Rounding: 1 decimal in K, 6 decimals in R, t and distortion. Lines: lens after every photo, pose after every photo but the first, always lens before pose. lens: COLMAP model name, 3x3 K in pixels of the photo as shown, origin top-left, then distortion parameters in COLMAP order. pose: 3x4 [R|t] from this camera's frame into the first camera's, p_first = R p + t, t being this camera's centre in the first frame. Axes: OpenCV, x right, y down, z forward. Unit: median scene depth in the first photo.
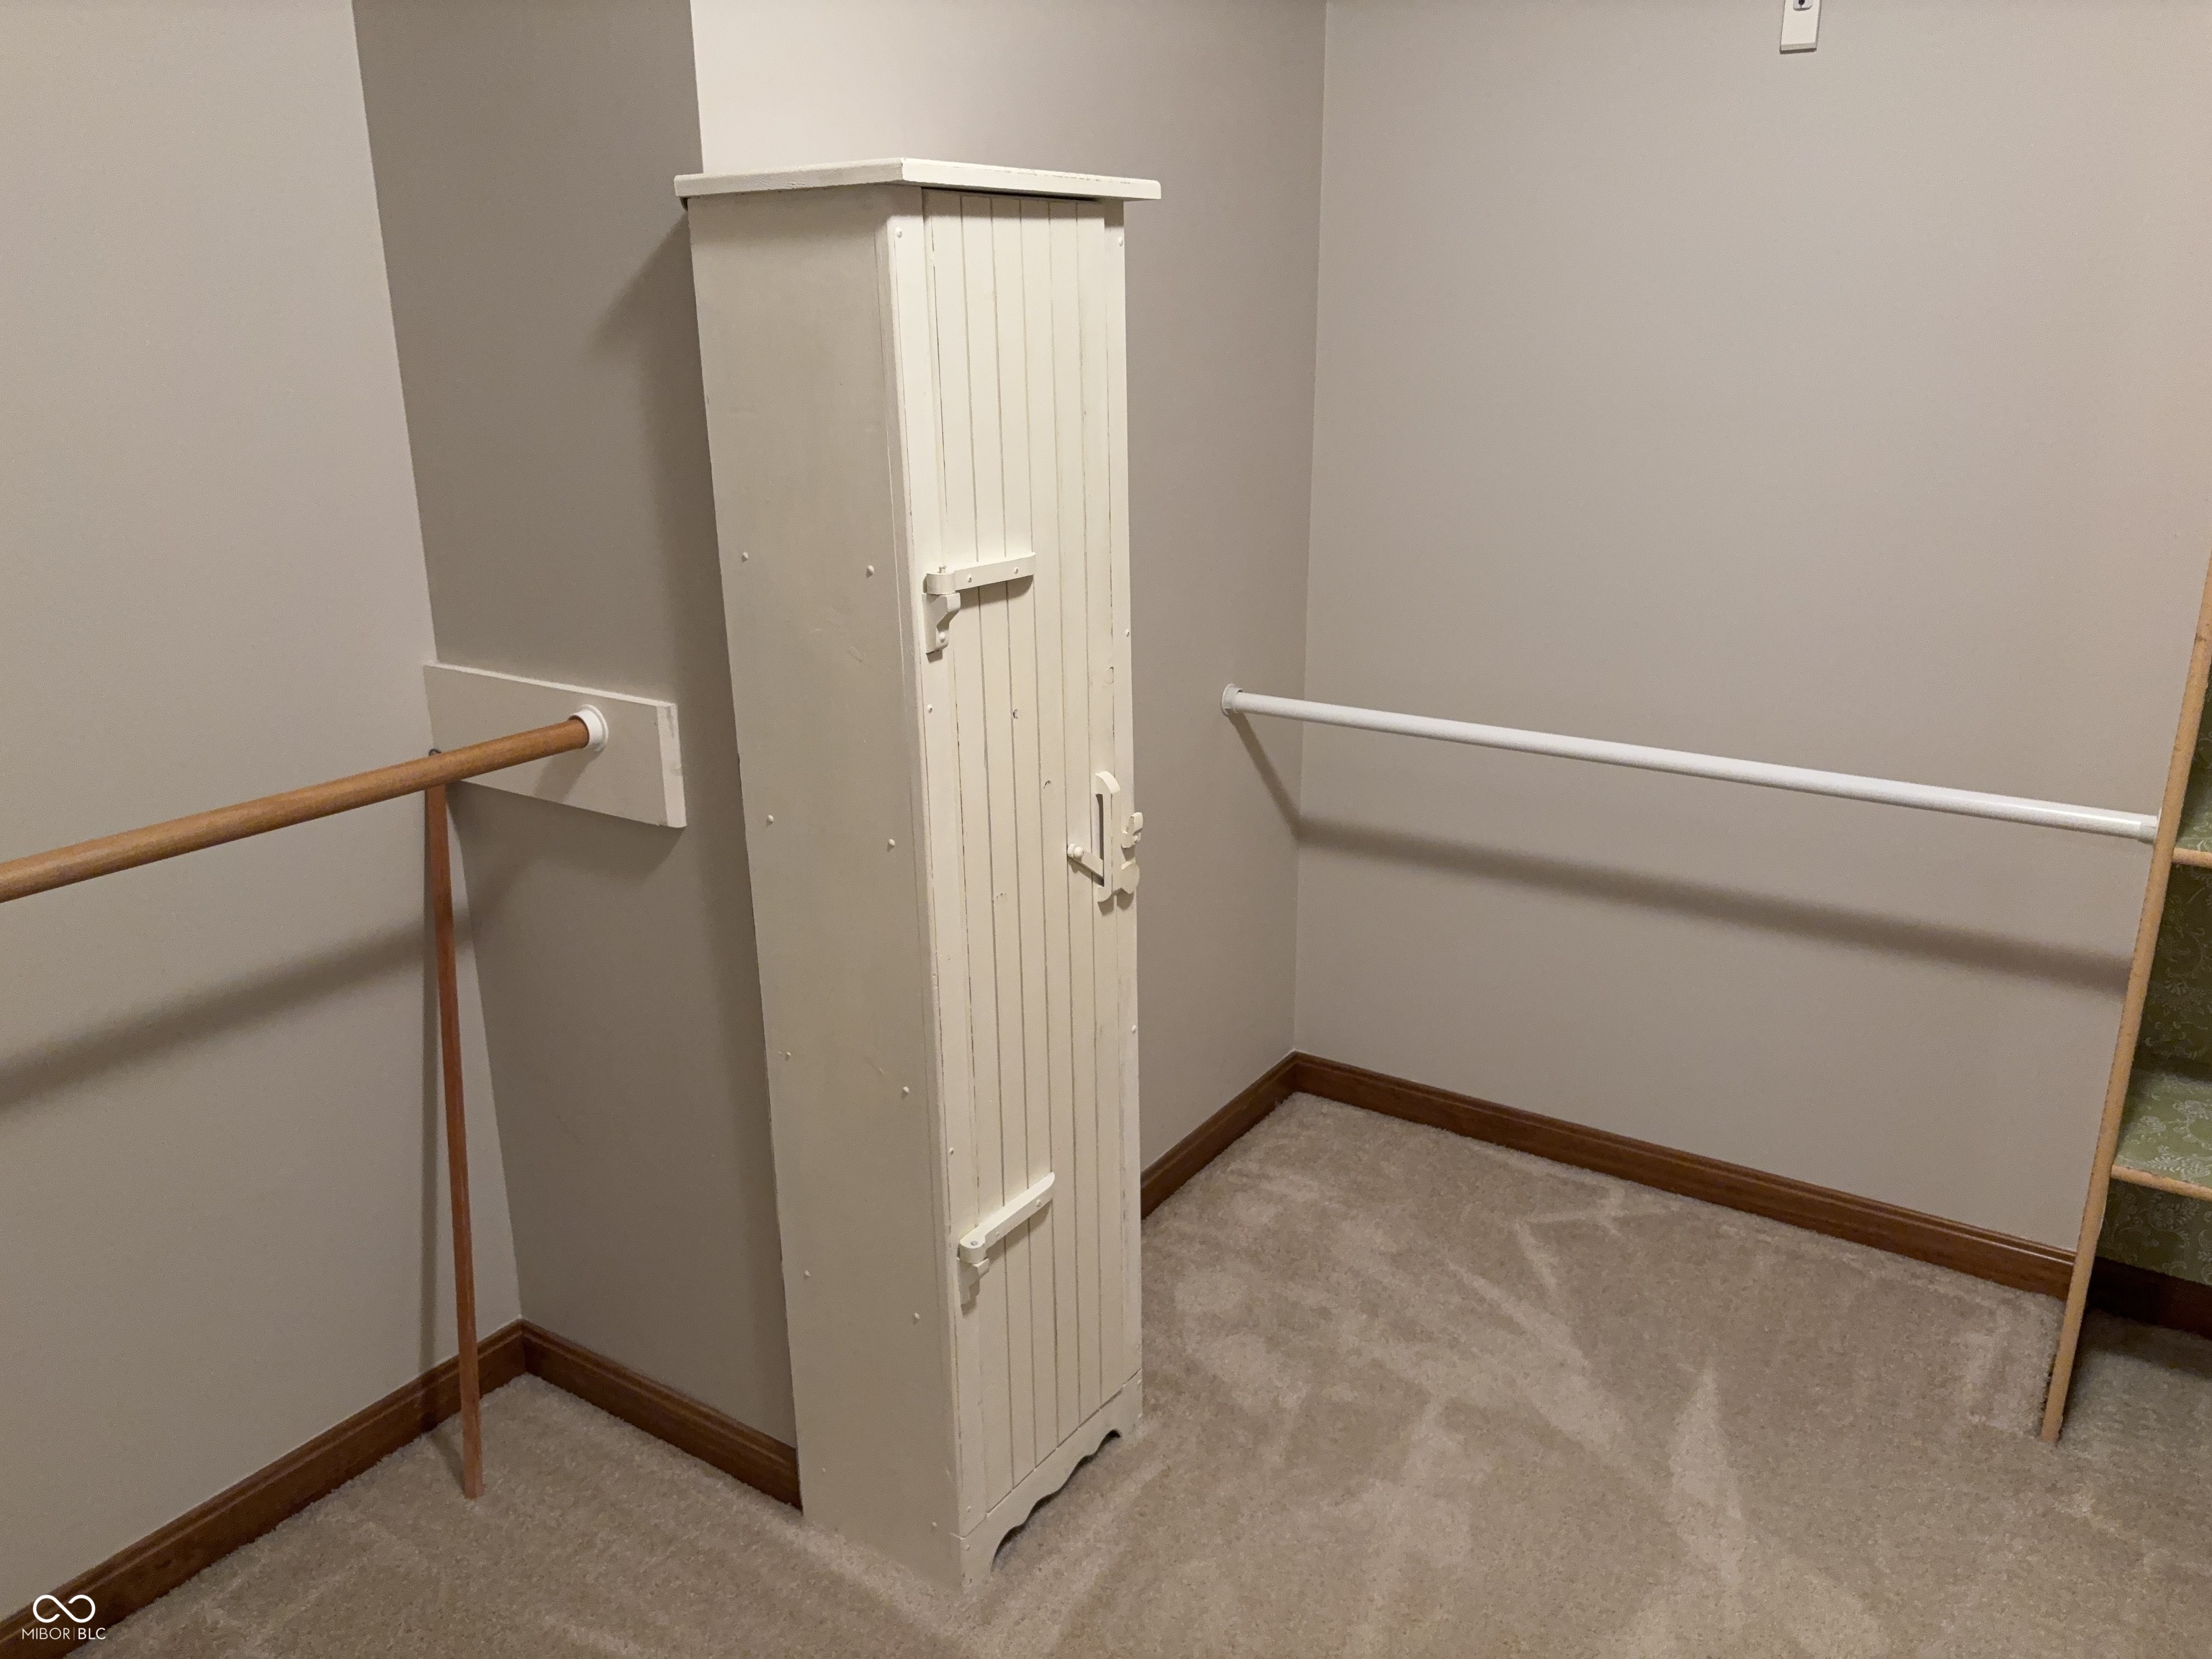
lens RADIAL K [[1689.5, 0, 1114.6], [0, 1689.5, 829.4], [0, 0, 1]] dist [0.046074, -0.066212]
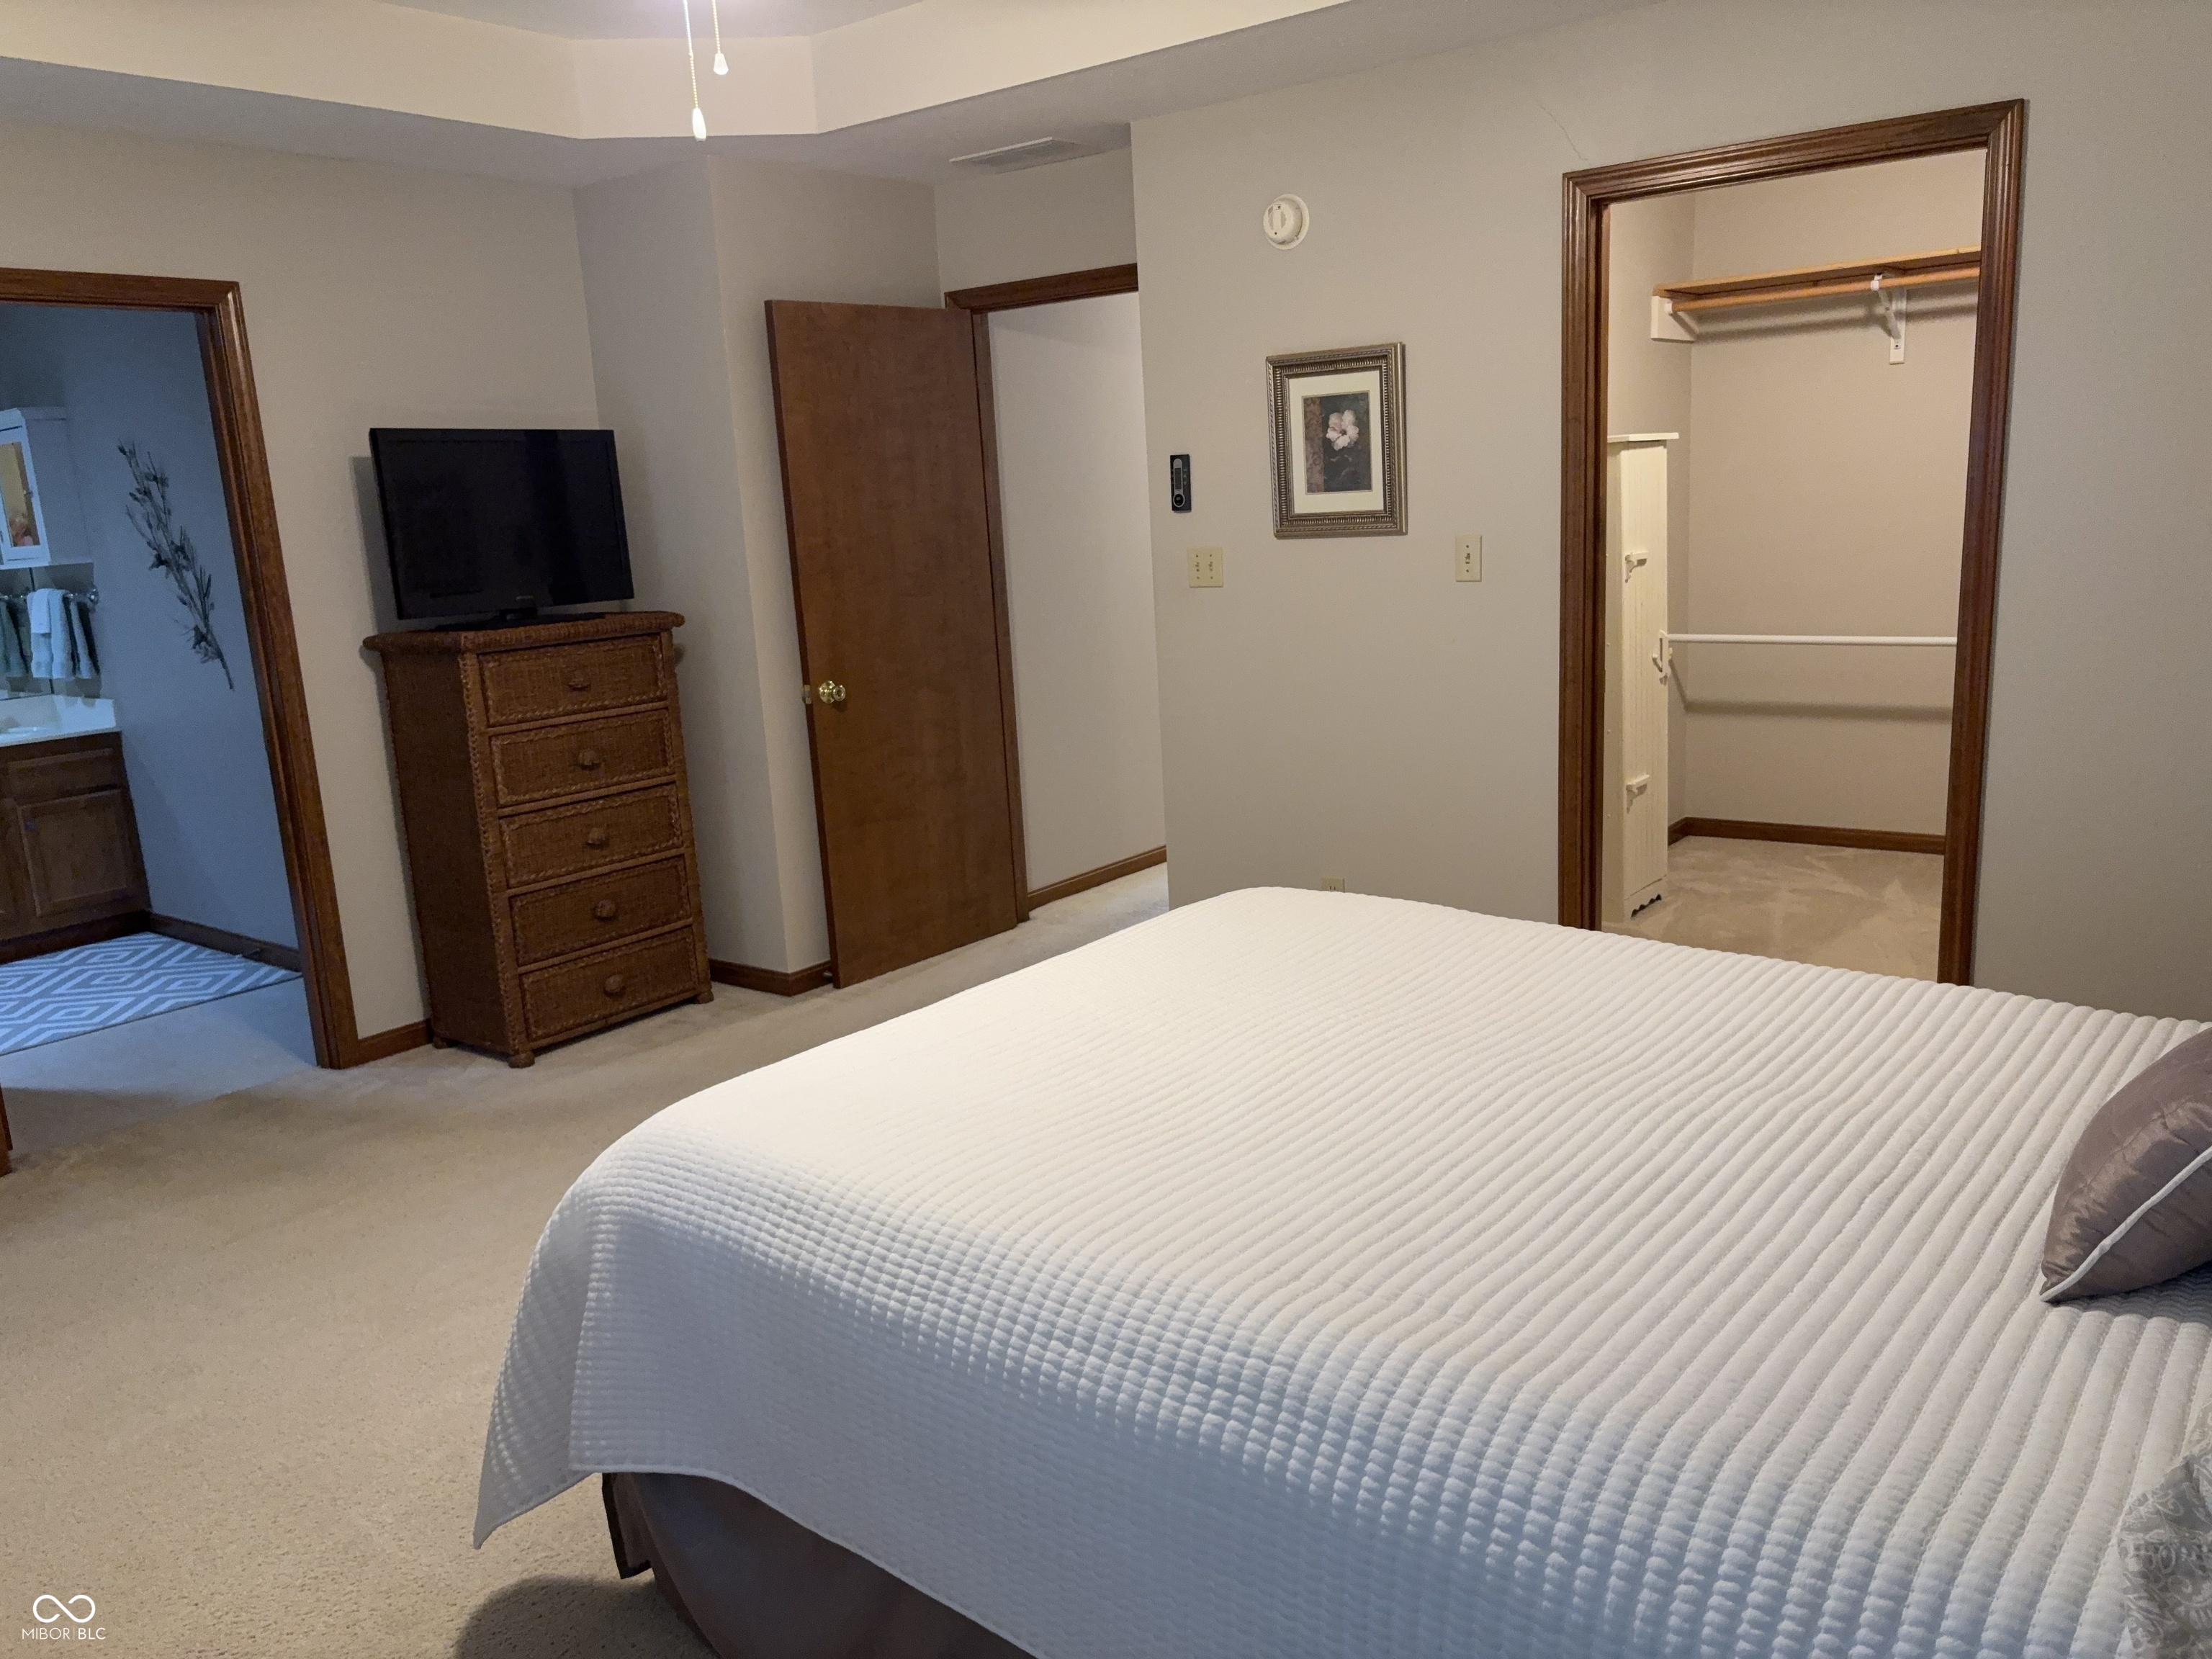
lens RADIAL K [[1689.5, 0, 1102.1], [0, 1689.5, 835.9], [0, 0, 1]] dist [0.046074, -0.066212]
pose [[0.996153, -0.029718, -0.082443, -0.631484], [0.019775, 0.992709, -0.118901, 0.552911], [0.085376, 0.116813, 0.989477, -1.649073]]
